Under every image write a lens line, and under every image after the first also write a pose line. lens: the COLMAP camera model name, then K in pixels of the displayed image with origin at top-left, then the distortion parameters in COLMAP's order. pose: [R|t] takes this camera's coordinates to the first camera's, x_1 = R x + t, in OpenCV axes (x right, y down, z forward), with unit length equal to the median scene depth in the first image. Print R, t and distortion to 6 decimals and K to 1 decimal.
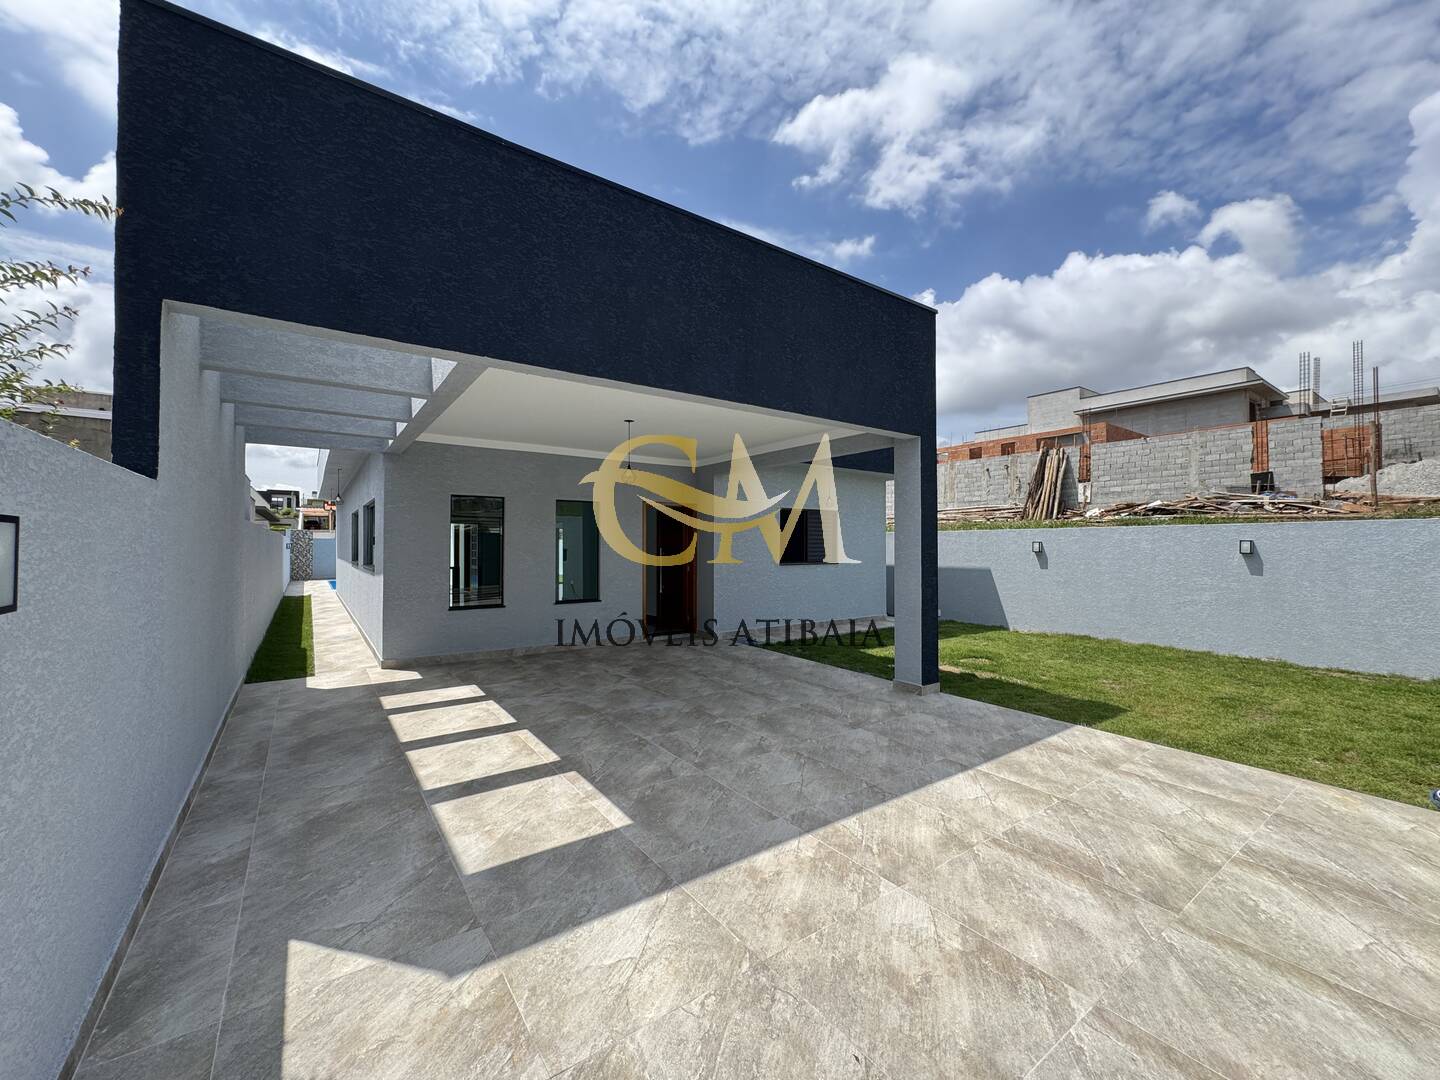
lens RADIAL K [[576.2, 0, 719.9], [0, 576.2, 539.6], [0, 0, 1]] dist [0.002029, 0.000067]
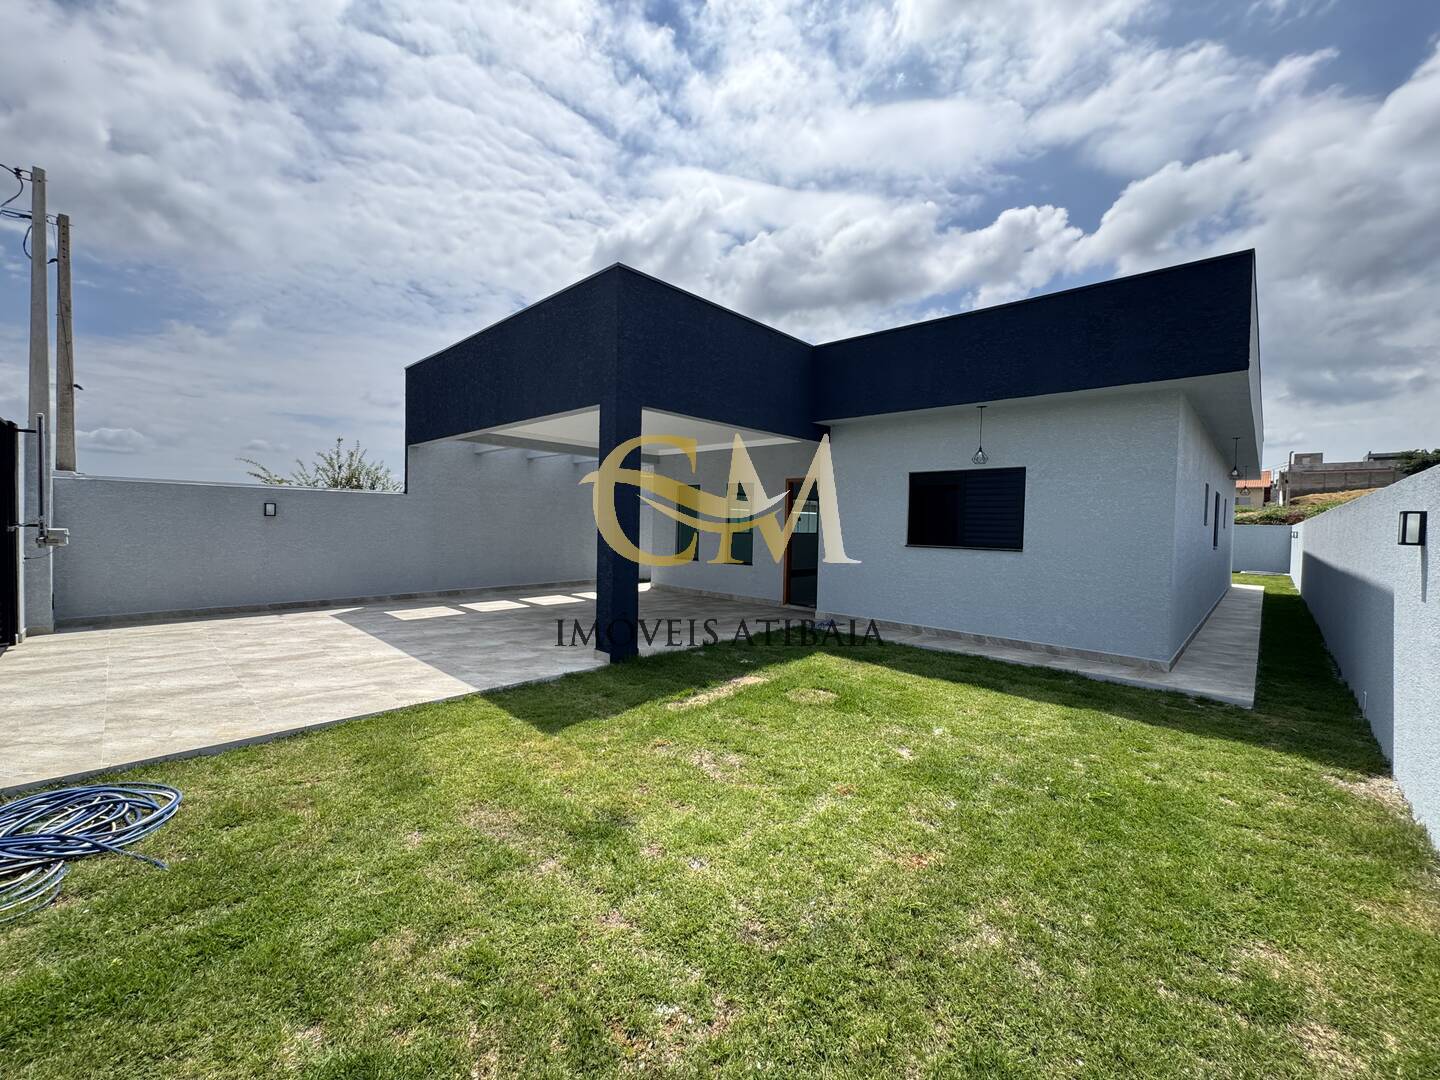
lens RADIAL K [[576.2, 0, 718.8], [0, 576.2, 538.9], [0, 0, 1]] dist [0.002029, 0.000067]
pose [[0.181825, 0.031772, -0.982818, 1.728485], [-0.011634, 0.999477, 0.030159, 0.030191], [0.983262, 0.005950, 0.182099, 1.275844]]
